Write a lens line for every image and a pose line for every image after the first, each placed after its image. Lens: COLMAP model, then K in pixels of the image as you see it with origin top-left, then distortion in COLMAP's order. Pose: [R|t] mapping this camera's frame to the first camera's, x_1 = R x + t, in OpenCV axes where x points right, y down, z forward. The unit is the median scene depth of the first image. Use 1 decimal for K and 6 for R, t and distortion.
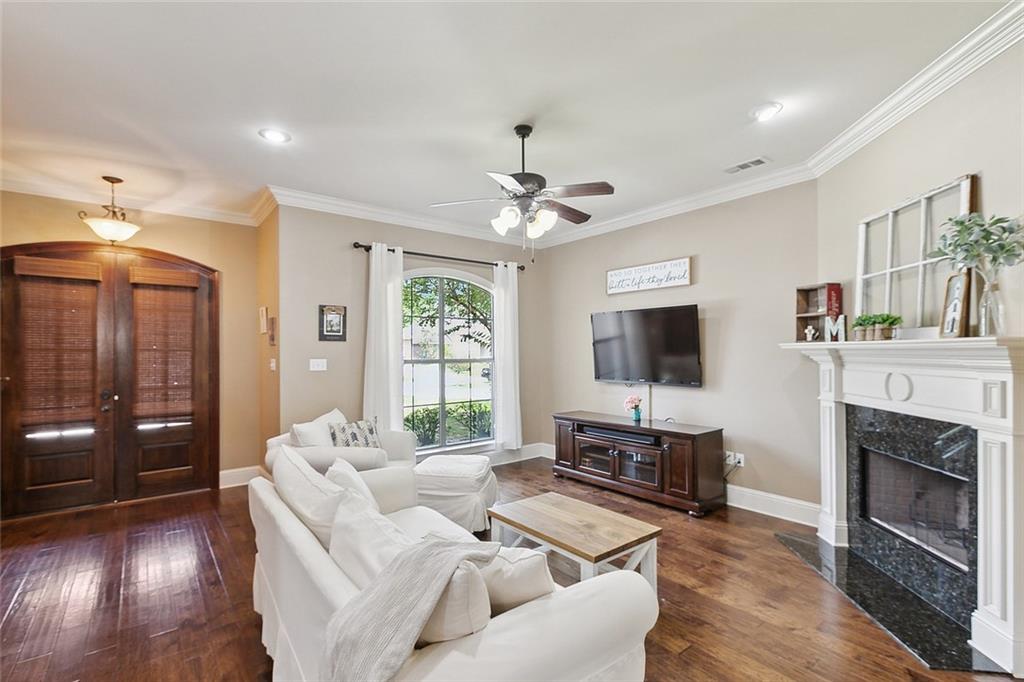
lens RADIAL K [[468.8, 0, 509.7], [0, 468.8, 349.7], [0, 0, 1]] dist [-0.001336, -0.000593]
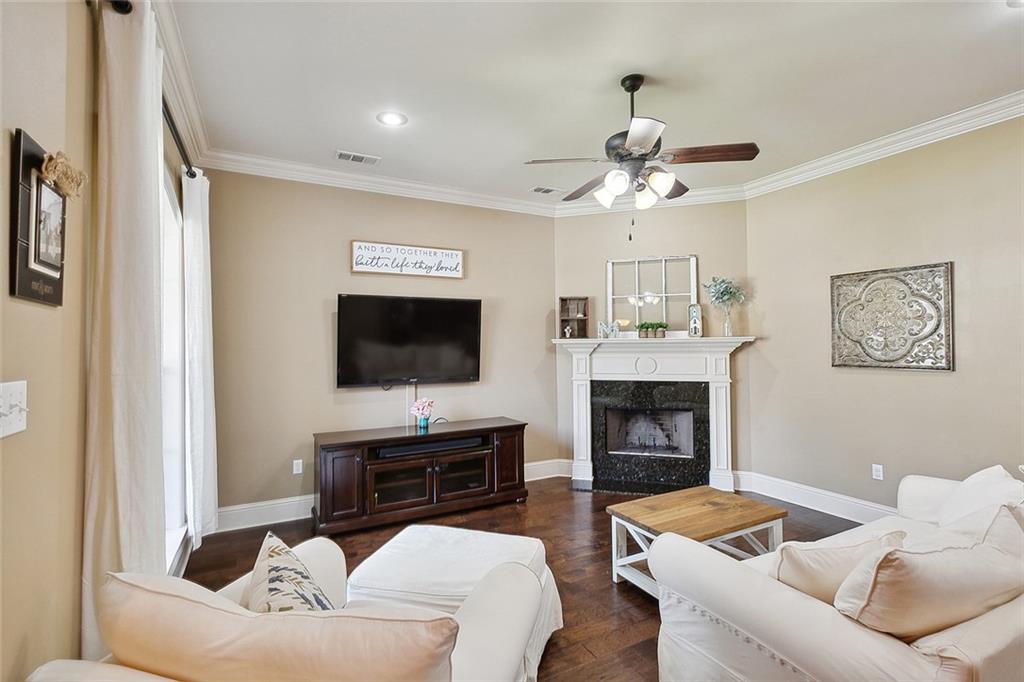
lens RADIAL K [[469.1, 0, 507.8], [0, 469.1, 335.5], [0, 0, 1]] dist [-0.002554, 0.000058]
pose [[0.179738, 0.021766, 0.983474, -0.658304], [0.004522, 0.999726, -0.022952, 0.005381], [-0.983704, 0.008573, 0.179591, 0.840641]]
